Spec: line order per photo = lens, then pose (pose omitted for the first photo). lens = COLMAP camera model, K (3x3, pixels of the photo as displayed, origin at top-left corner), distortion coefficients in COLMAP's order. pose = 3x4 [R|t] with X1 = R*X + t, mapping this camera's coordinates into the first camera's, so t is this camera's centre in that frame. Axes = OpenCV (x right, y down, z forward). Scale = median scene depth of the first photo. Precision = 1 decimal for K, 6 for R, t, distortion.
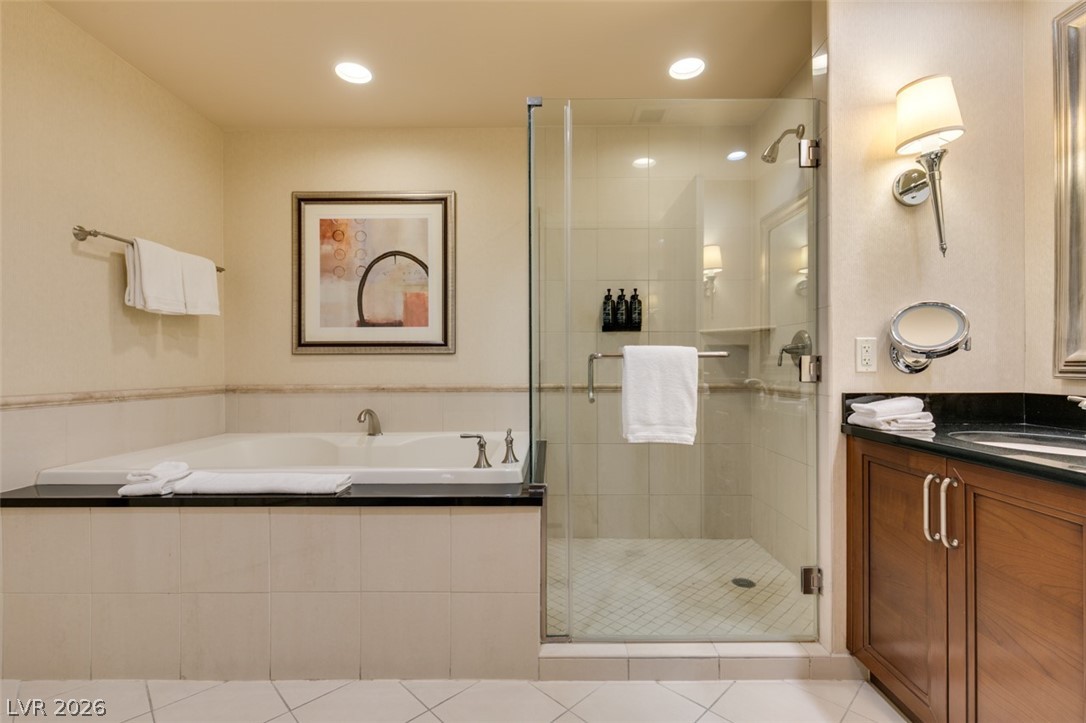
lens RADIAL K [[493.6, 0, 539.8], [0, 493.6, 364.3], [0, 0, 1]] dist [0.004375, 0.000005]
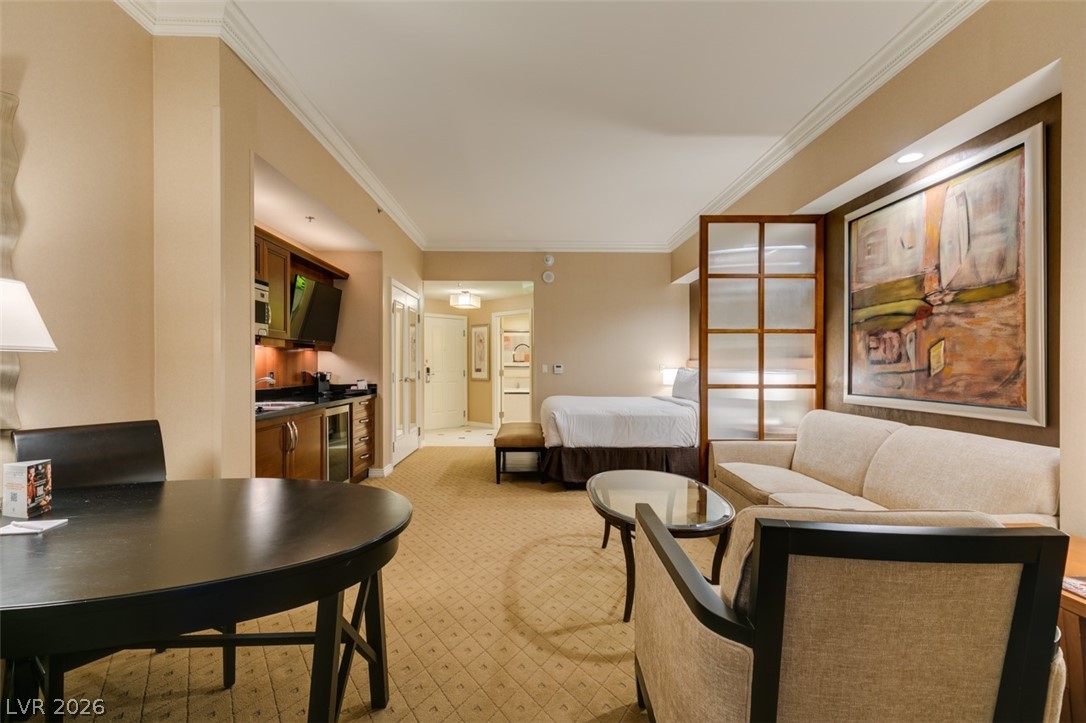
lens RADIAL K [[520.2, 0, 543.0], [0, 520.2, 361.5], [0, 0, 1]] dist [0.000798, -0.000006]
pose [[0.999640, 0.002422, 0.026713, -0.278472], [-0.002346, 0.999993, -0.002896, -0.082855], [-0.026720, 0.002832, 0.999639, -3.936641]]
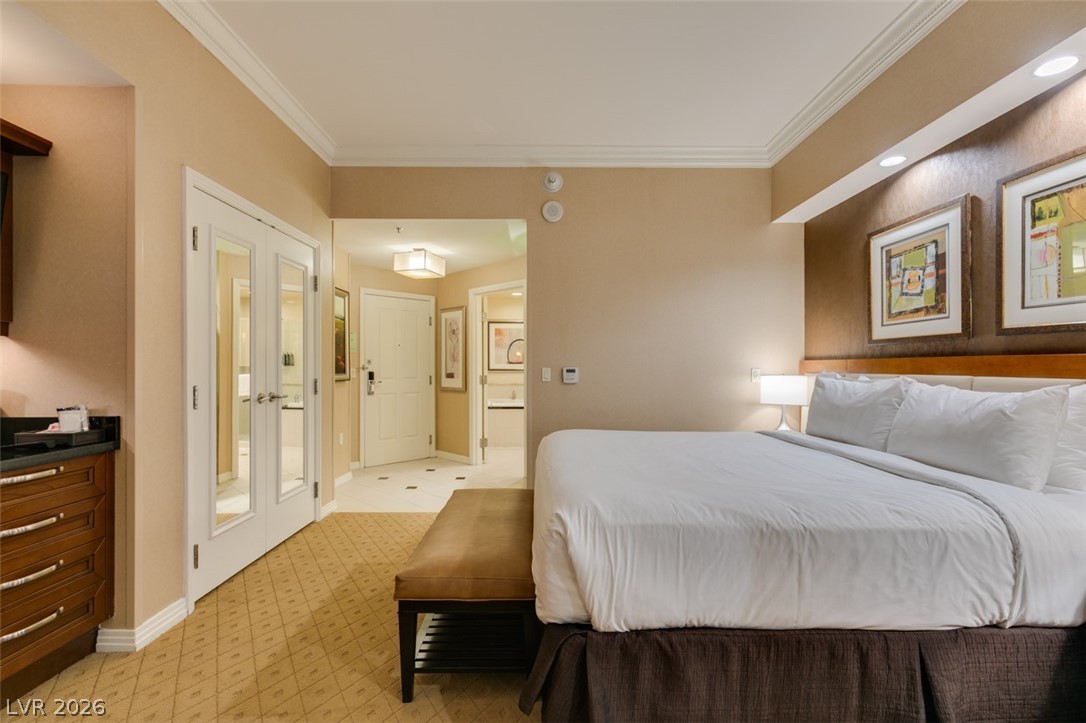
lens RADIAL K [[493.6, 0, 539.8], [0, 493.6, 364.3], [0, 0, 1]] dist [0.004375, 0.000005]
pose [[0.999997, 0.002182, 0.001093, -0.204167], [-0.002180, 0.999996, -0.001738, -0.080586], [-0.001097, 0.001736, 0.999998, -2.401861]]
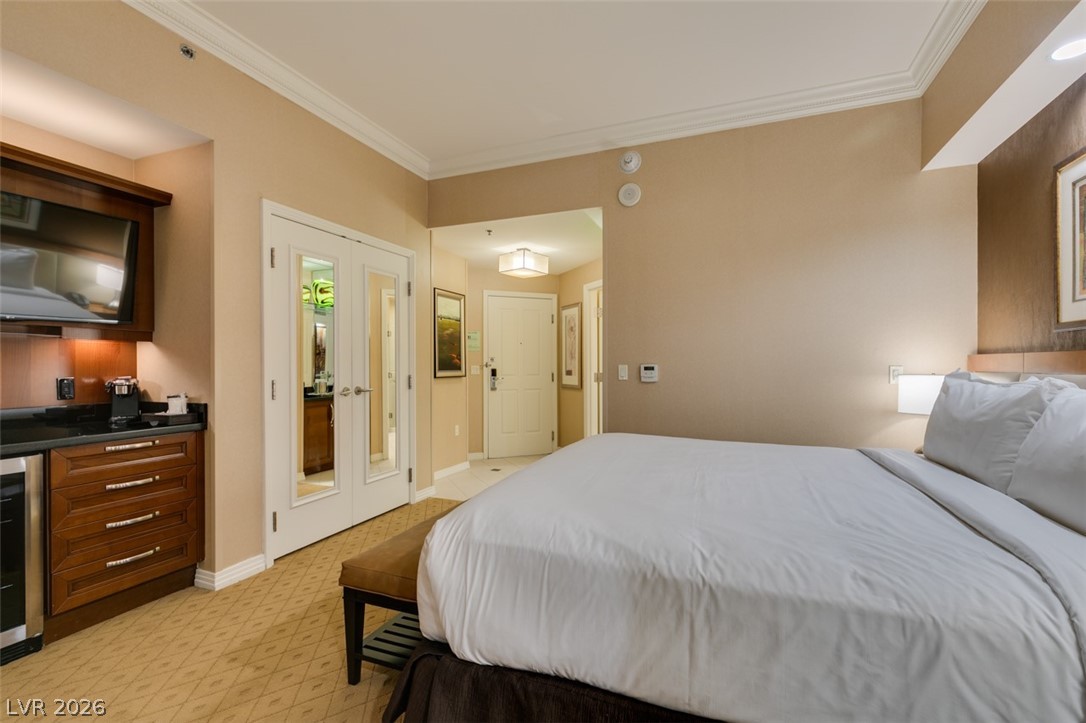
lens RADIAL K [[493.6, 0, 539.8], [0, 493.6, 364.3], [0, 0, 1]] dist [0.004375, 0.000005]
pose [[0.923214, 0.001118, -0.384284, 0.193199], [0.000471, 0.999992, 0.004042, -0.080157], [0.384286, -0.003912, 0.923206, -2.251173]]
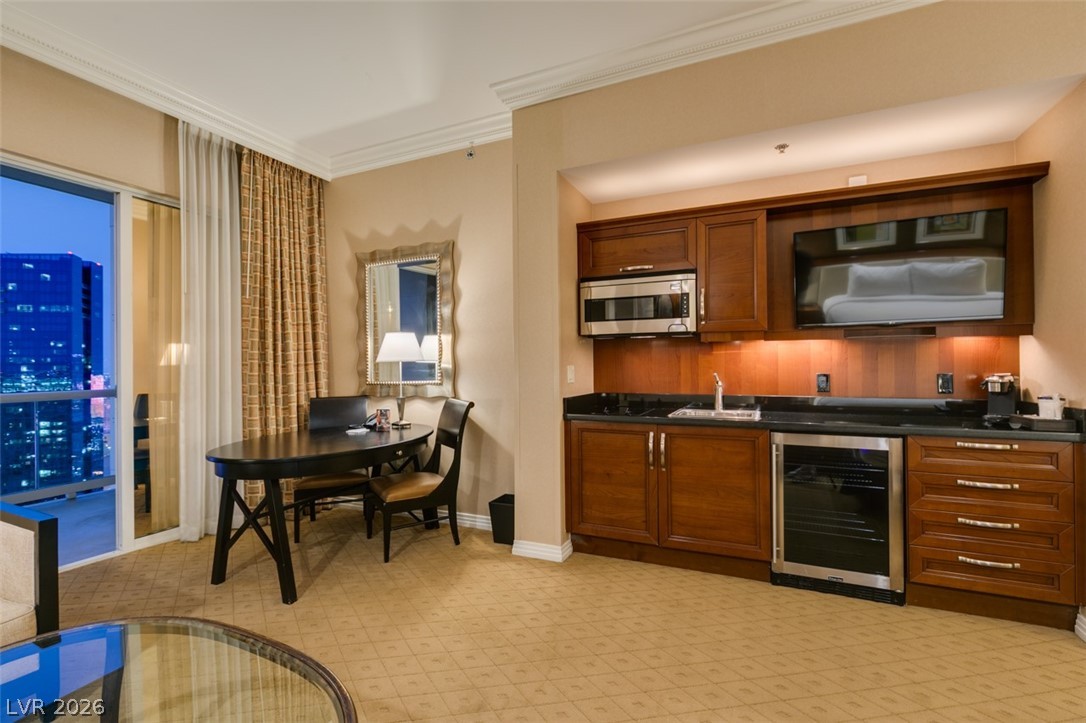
lens RADIAL K [[485.9, 0, 543.0], [0, 485.9, 361.5], [0, 0, 1]] dist [-0.002202, -0.000522]
pose [[-0.417063, 0.000420, -0.908878, 0.263403], [0.009235, 0.999950, -0.003775, -0.079247], [0.908831, -0.009968, -0.417046, -2.019309]]
